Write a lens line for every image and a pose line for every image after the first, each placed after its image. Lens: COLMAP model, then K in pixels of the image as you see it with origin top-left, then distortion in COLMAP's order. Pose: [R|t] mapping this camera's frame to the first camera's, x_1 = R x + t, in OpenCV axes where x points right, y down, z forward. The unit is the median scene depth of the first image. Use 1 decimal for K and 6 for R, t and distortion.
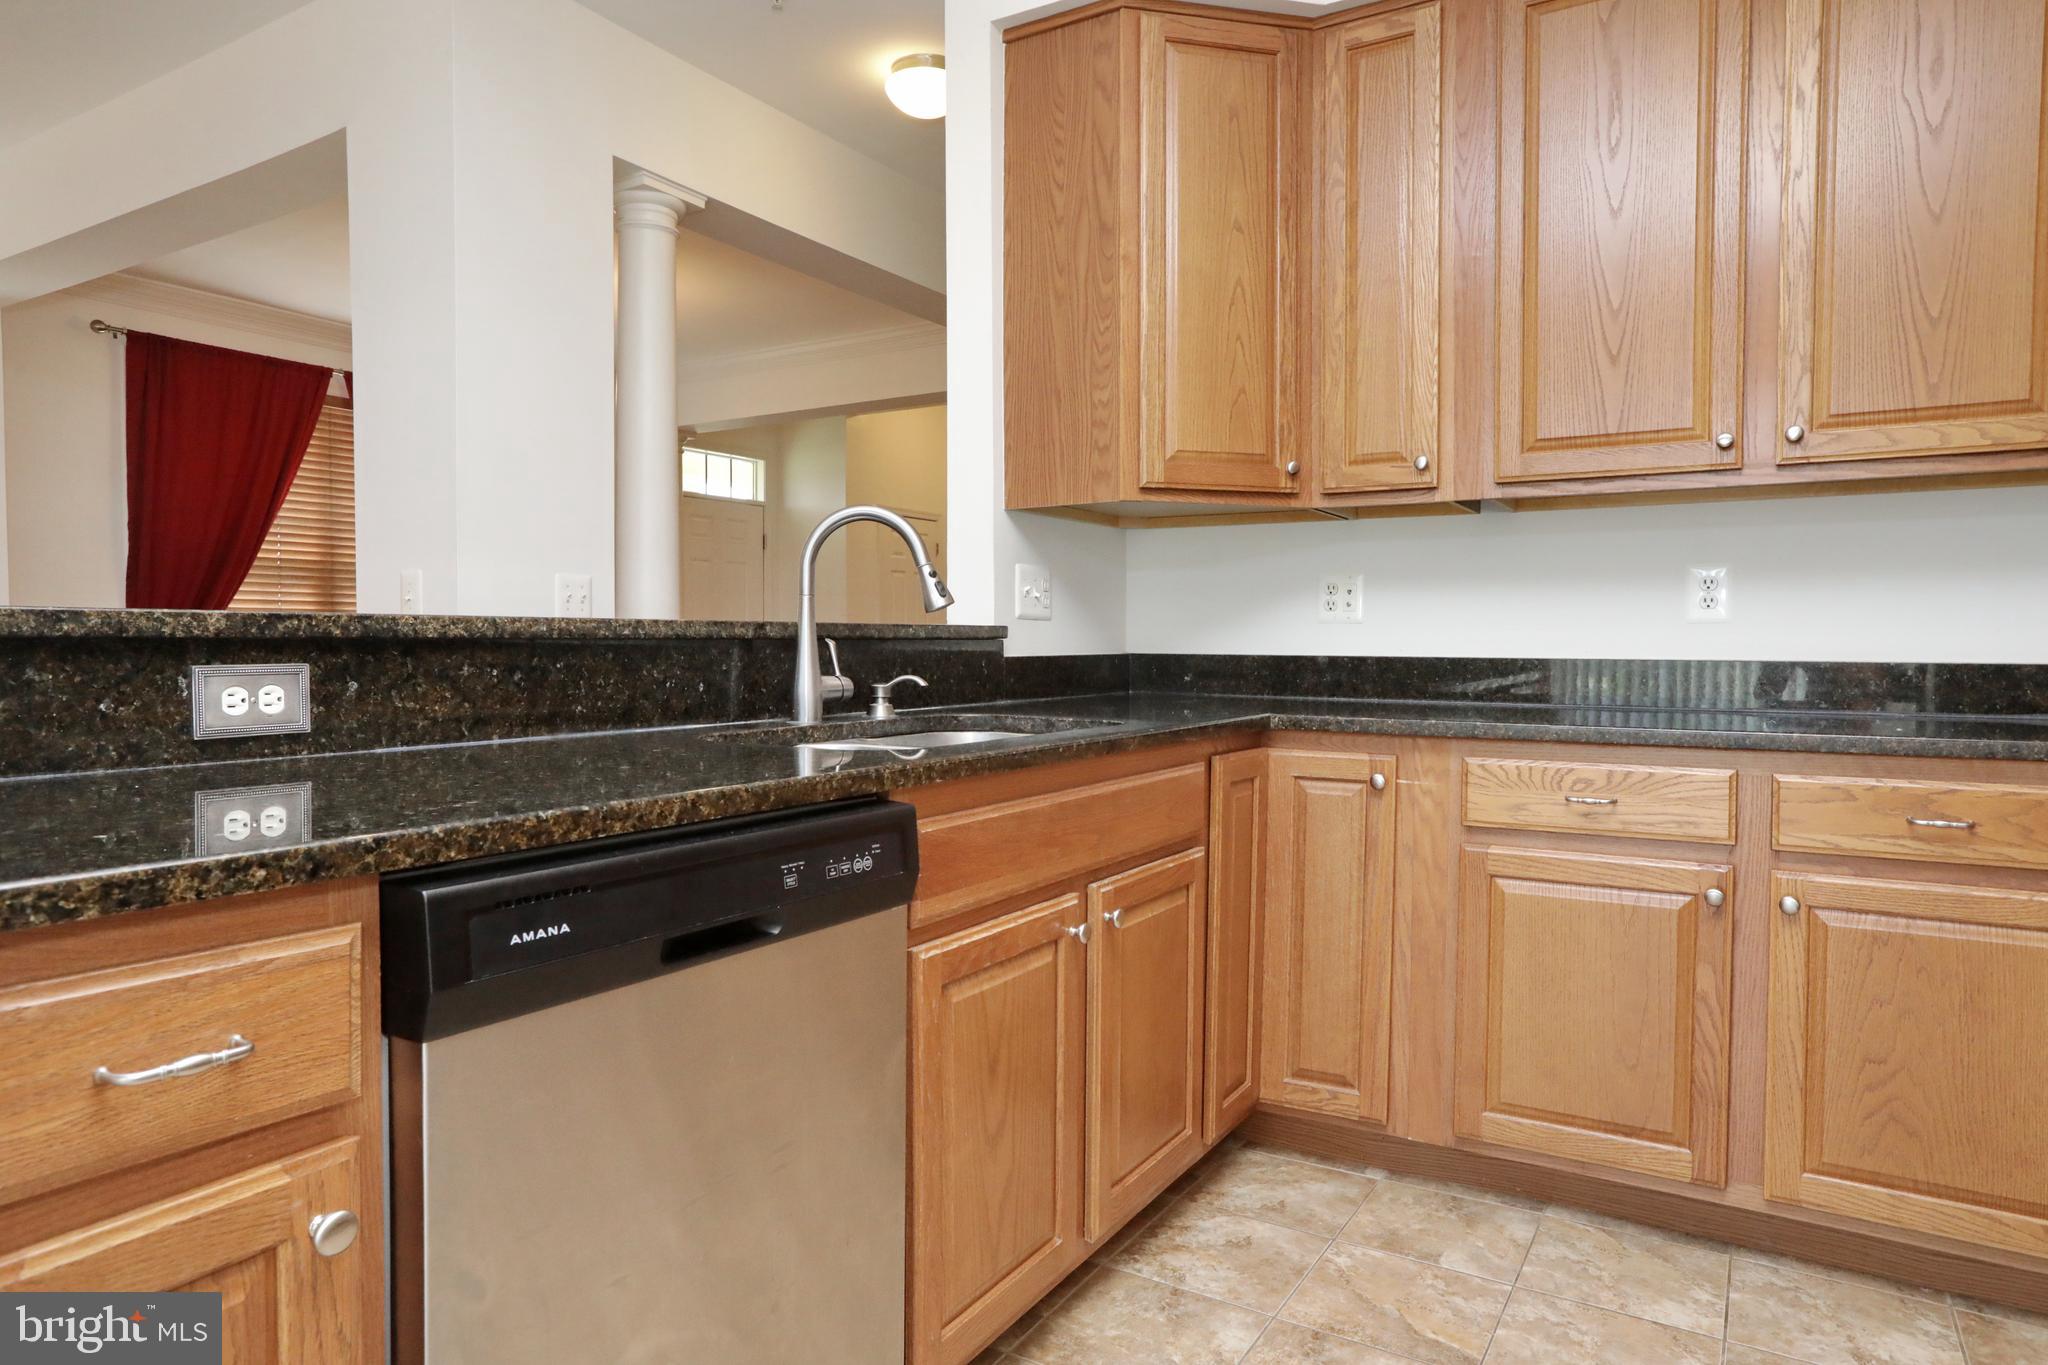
lens RADIAL K [[1257.5, 0, 1025.7], [0, 1257.5, 681.0], [0, 0, 1]] dist [-0.058587, 0.048218]
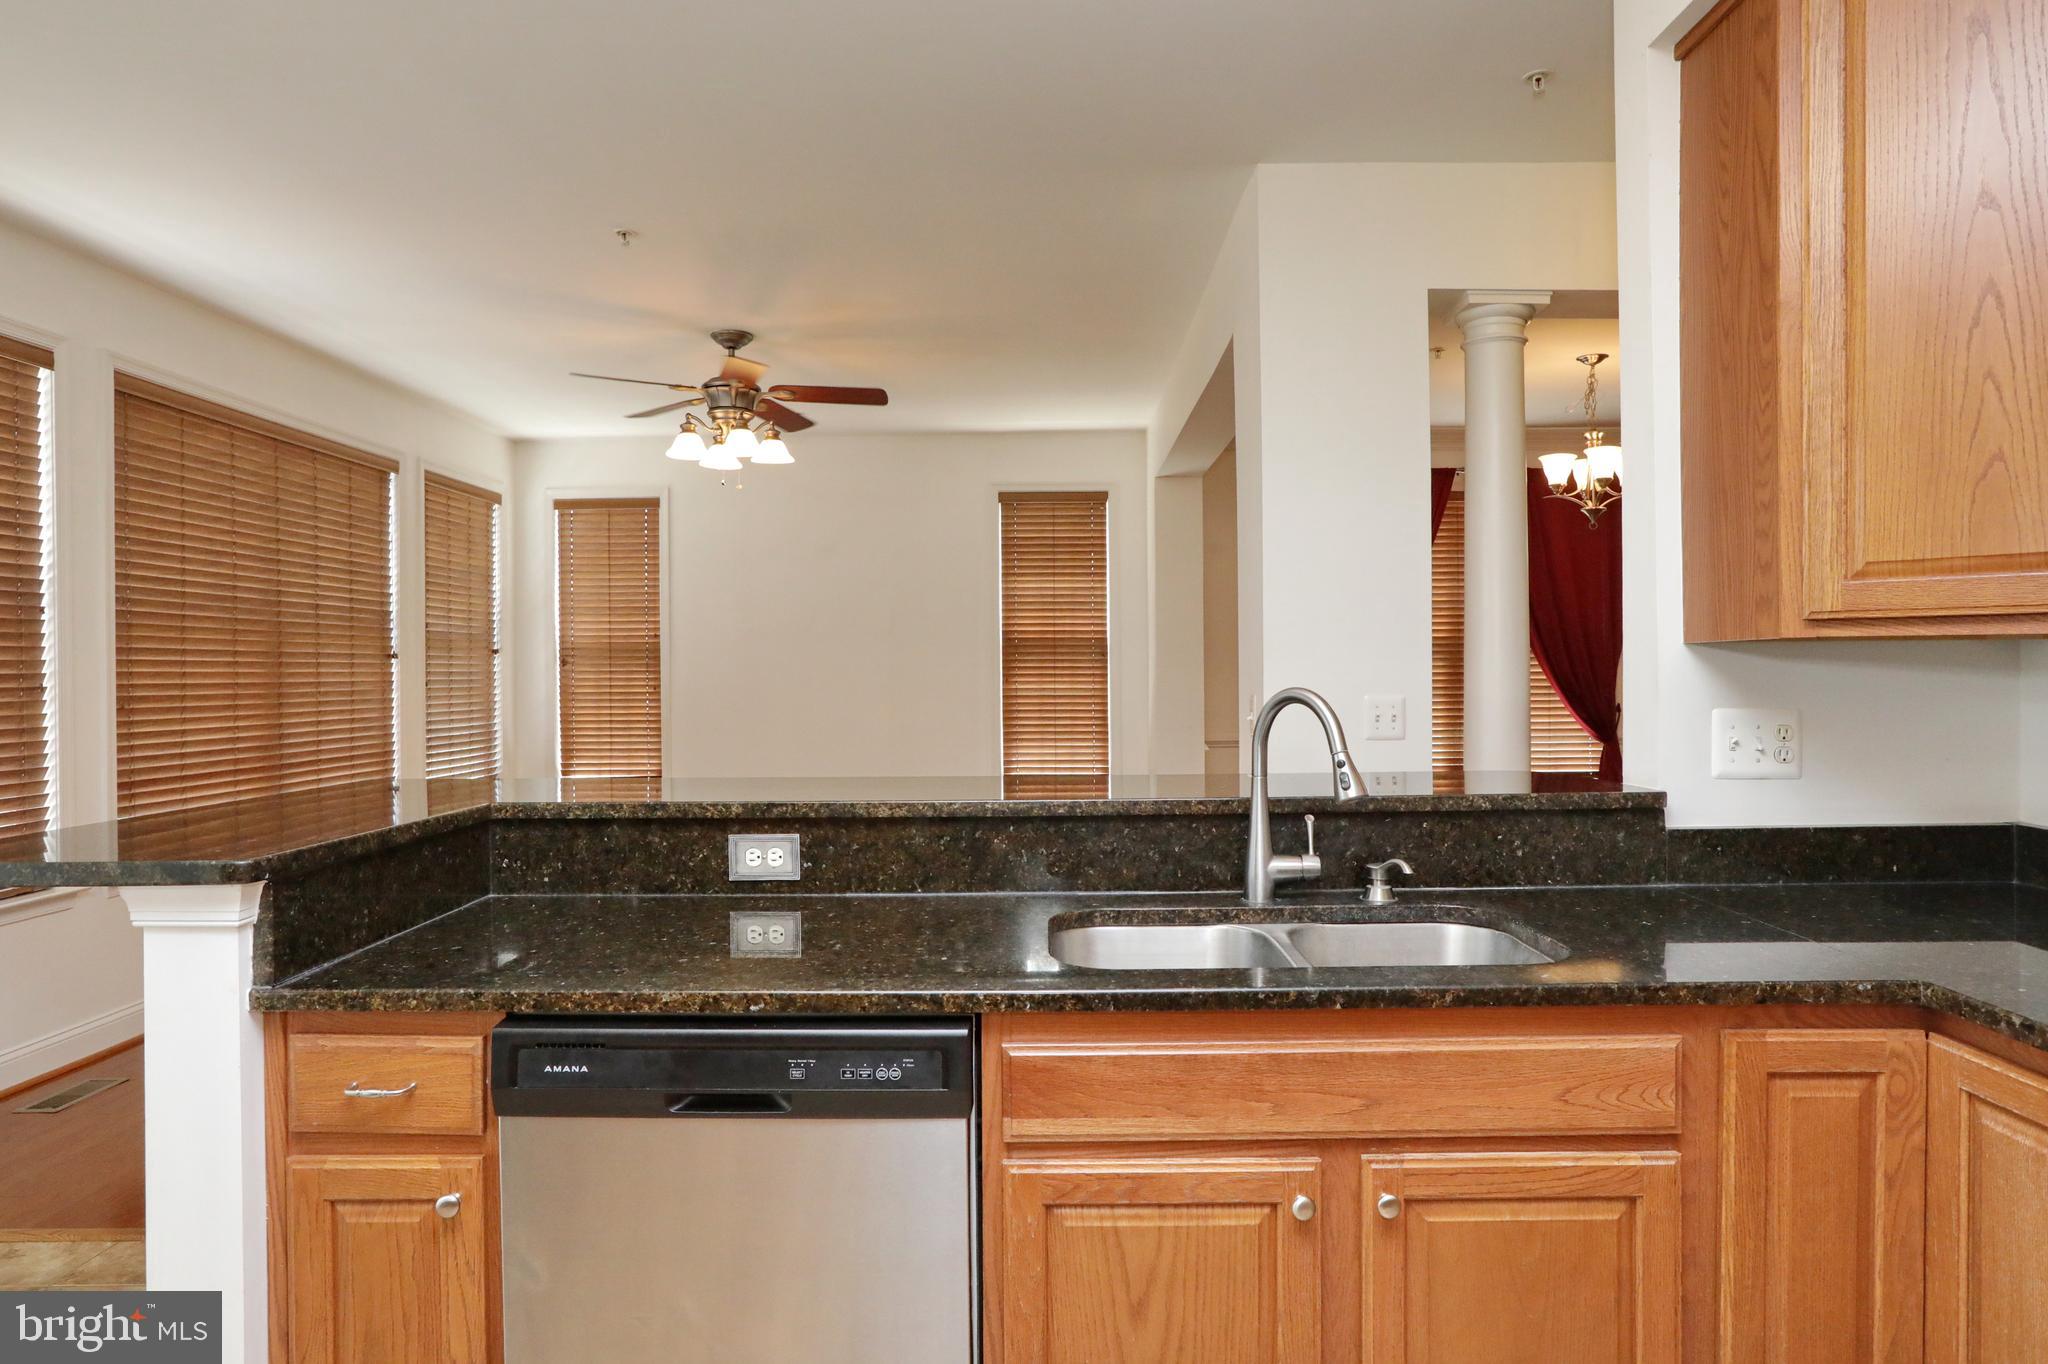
lens RADIAL K [[1196.7, 0, 1024.0], [0, 1196.7, 682.0], [0, 0, 1]] dist [-0.052807, 0.036583]
pose [[0.504749, 0.003228, -0.863260, 0.726317], [-0.016189, 0.999853, -0.005727, -0.174742], [0.863114, 0.016866, 0.504727, 0.447697]]
